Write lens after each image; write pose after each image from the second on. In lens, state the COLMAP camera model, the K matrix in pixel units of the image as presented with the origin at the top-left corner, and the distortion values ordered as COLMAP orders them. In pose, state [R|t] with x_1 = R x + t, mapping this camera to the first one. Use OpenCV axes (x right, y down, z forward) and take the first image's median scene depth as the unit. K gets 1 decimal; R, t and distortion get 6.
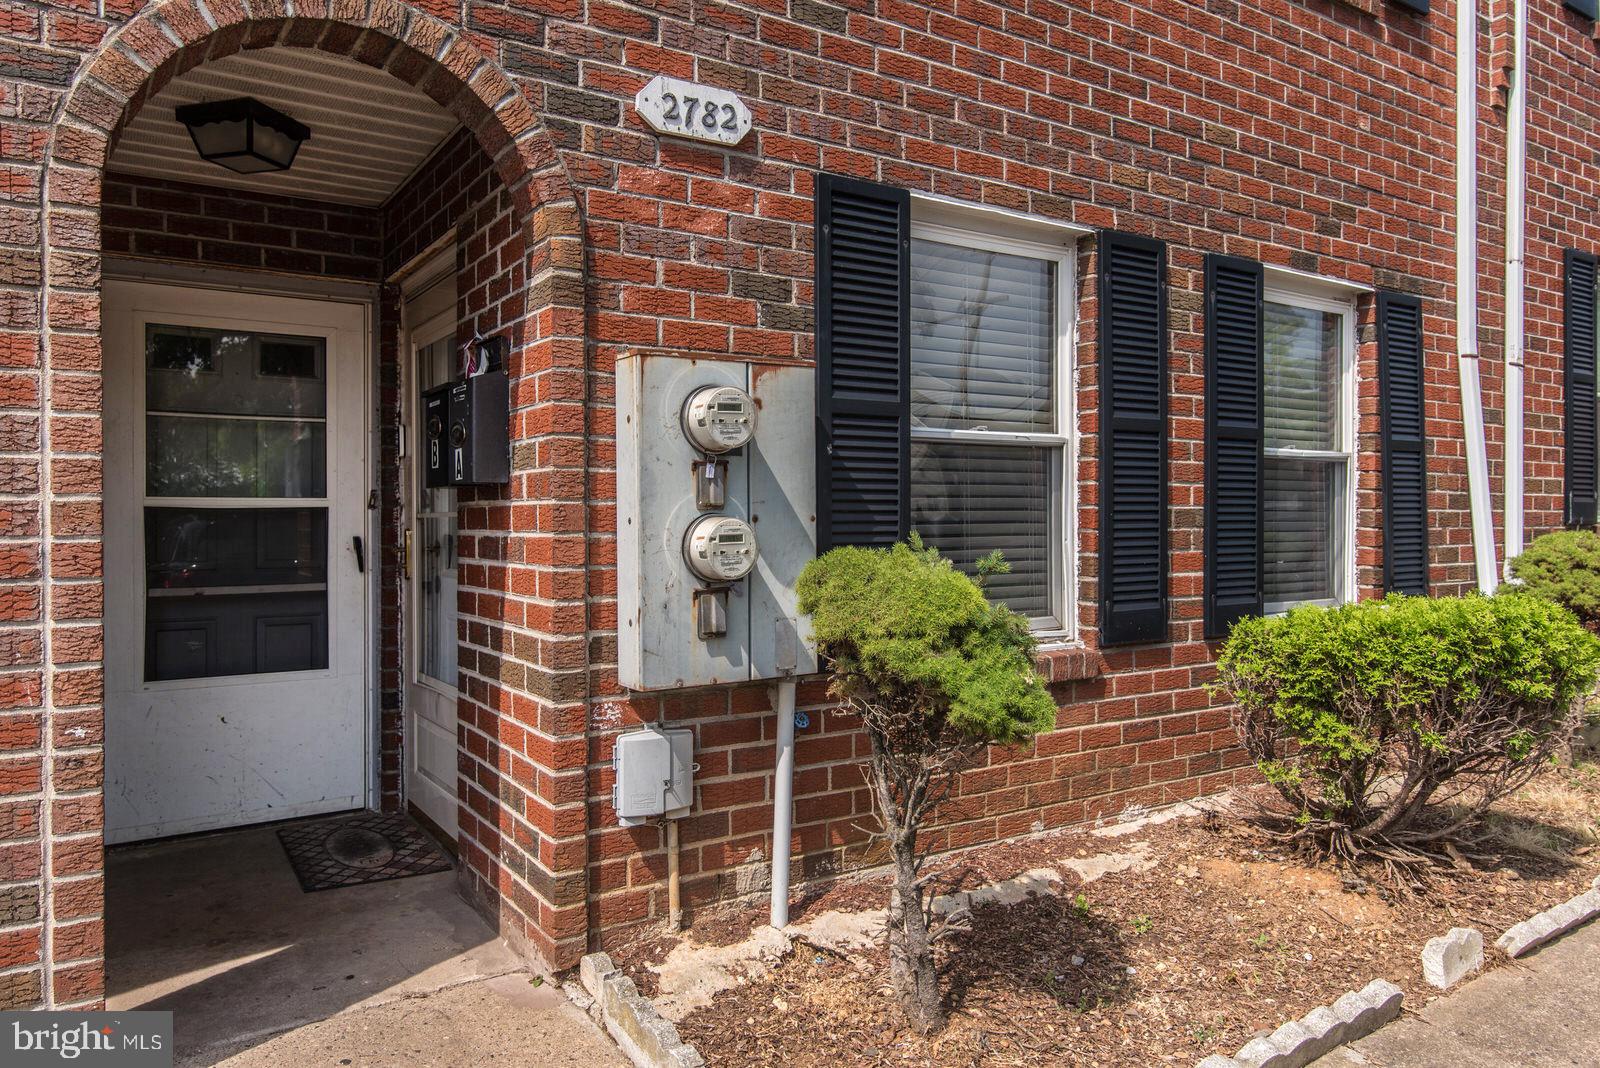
lens RADIAL K [[1090.4, 0, 802.8], [0, 1090.4, 548.0], [0, 0, 1]] dist [0.002984, 0.001160]
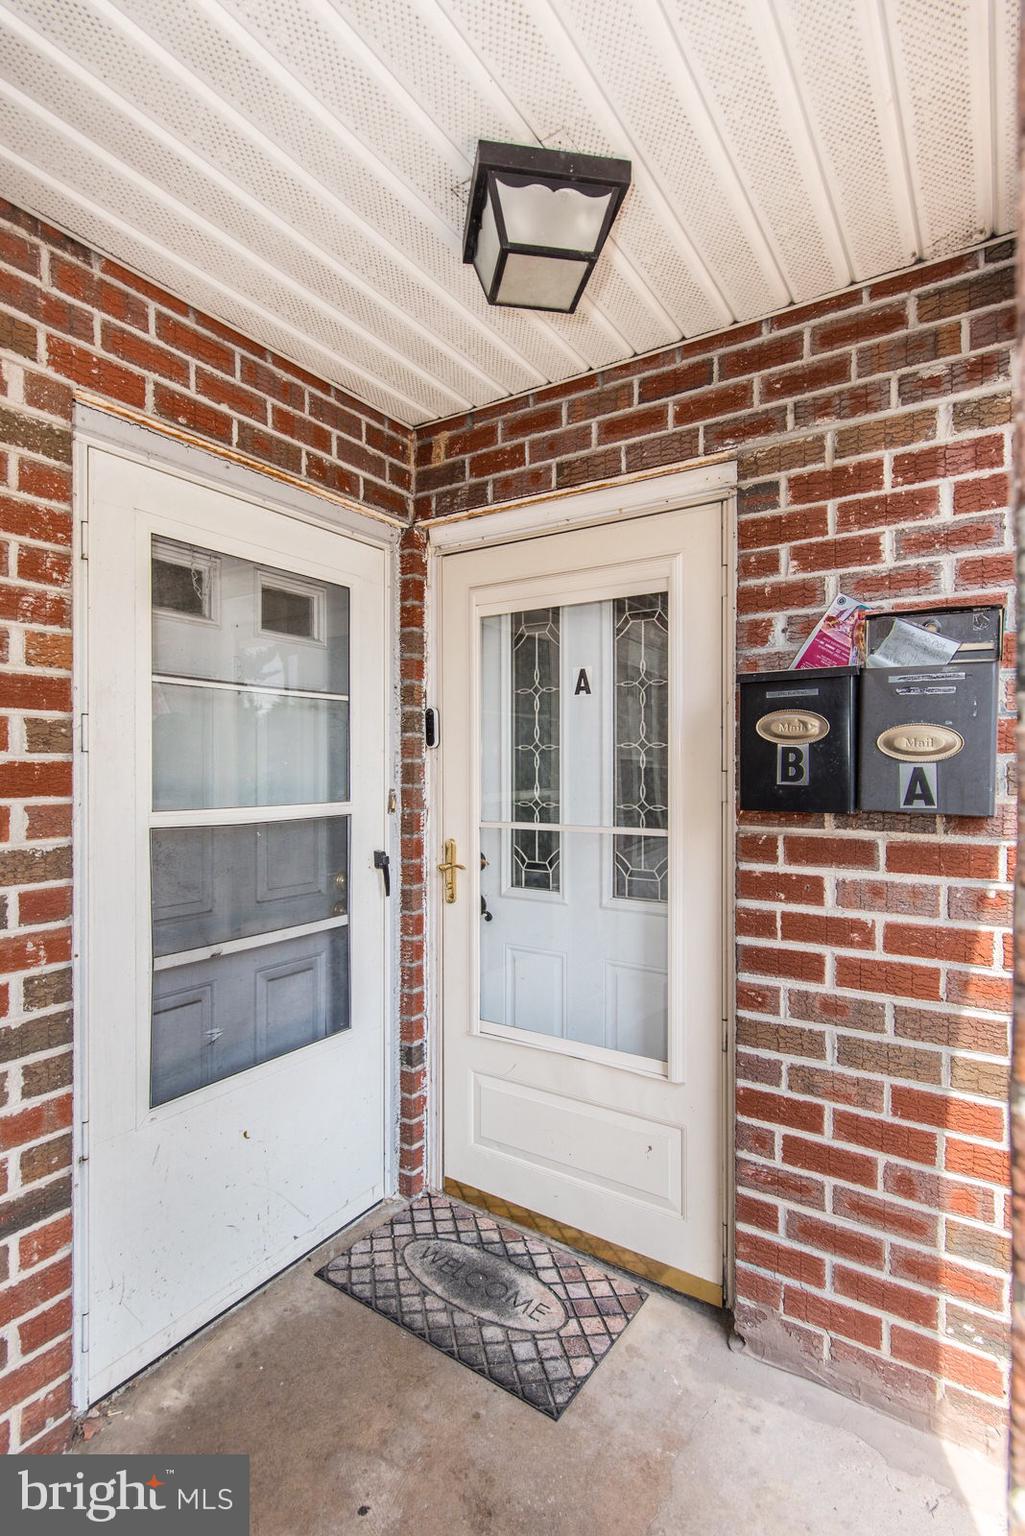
lens RADIAL K [[737.2, 0, 515.0], [0, 737.2, 788.9], [0, 0, 1]] dist [0.003185, 0.000270]
pose [[0.916960, -0.005456, 0.398942, -0.578474], [0.004431, 0.999984, 0.003491, -0.060448], [-0.398955, -0.001433, 0.916969, 0.529585]]
